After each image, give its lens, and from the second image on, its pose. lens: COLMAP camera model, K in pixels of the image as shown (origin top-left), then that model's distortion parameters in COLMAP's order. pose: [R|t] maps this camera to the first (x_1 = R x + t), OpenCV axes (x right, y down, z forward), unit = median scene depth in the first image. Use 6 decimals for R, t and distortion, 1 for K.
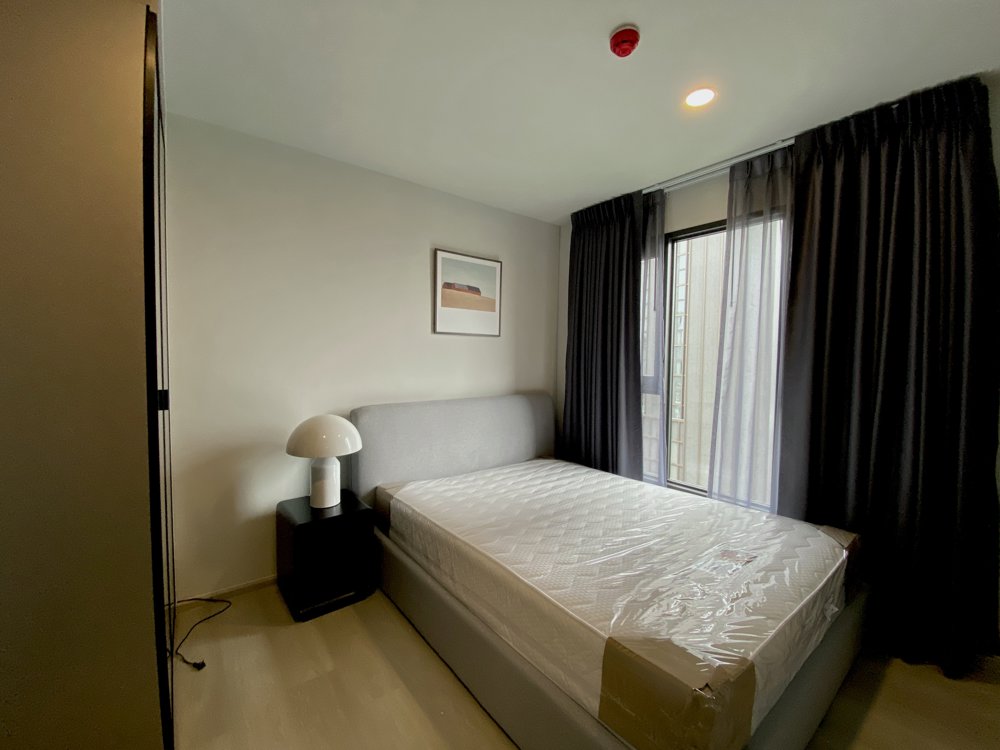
lens RADIAL K [[416.4, 0, 500.0], [0, 416.4, 375.0], [0, 0, 1]] dist [0.077192, -0.041716]
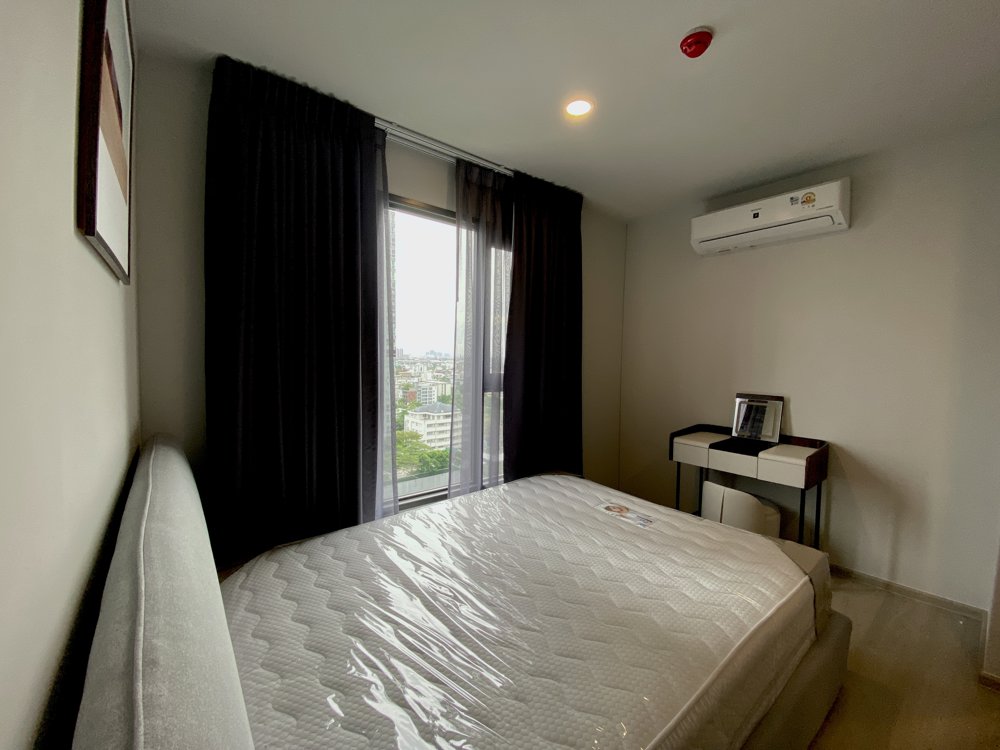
lens RADIAL K [[416.4, 0, 500.0], [0, 416.4, 375.0], [0, 0, 1]] dist [0.077192, -0.041716]
pose [[-0.018419, -0.067372, 0.997558, -0.411155], [0.029593, 0.997253, 0.067898, -0.045296], [-0.999392, 0.030772, -0.016375, 0.811457]]
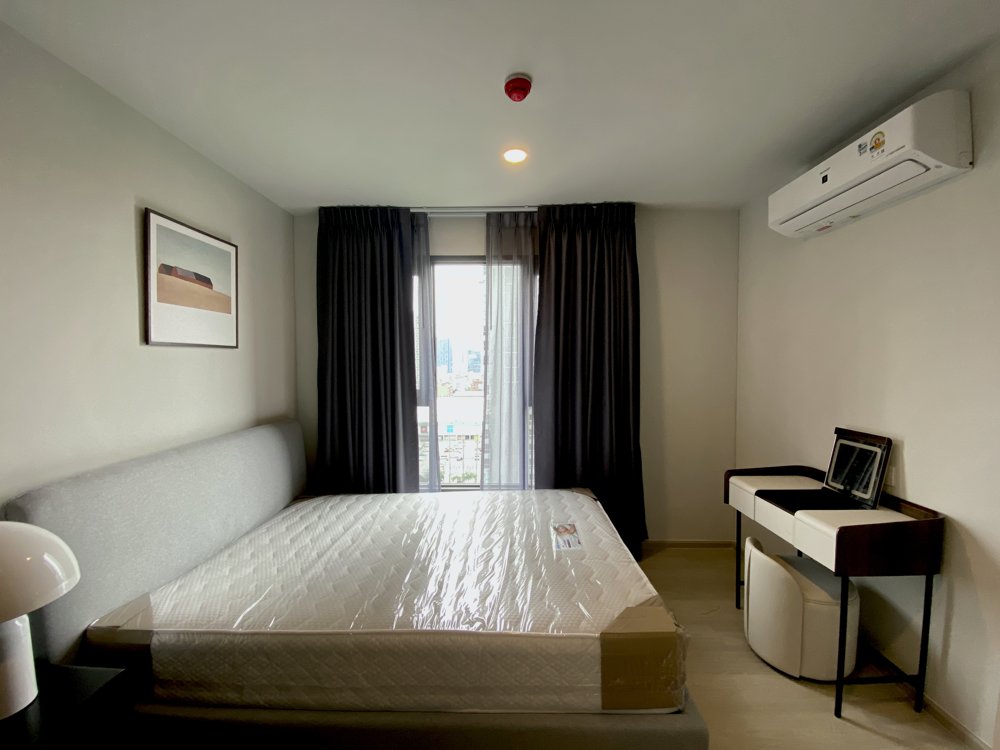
lens RADIAL K [[416.4, 0, 500.0], [0, 416.4, 375.0], [0, 0, 1]] dist [0.077192, -0.041716]
pose [[0.638025, -0.040705, 0.768939, -0.318509], [0.045821, 0.998839, 0.014855, -0.040603], [-0.768651, 0.025756, 0.639150, 0.198436]]
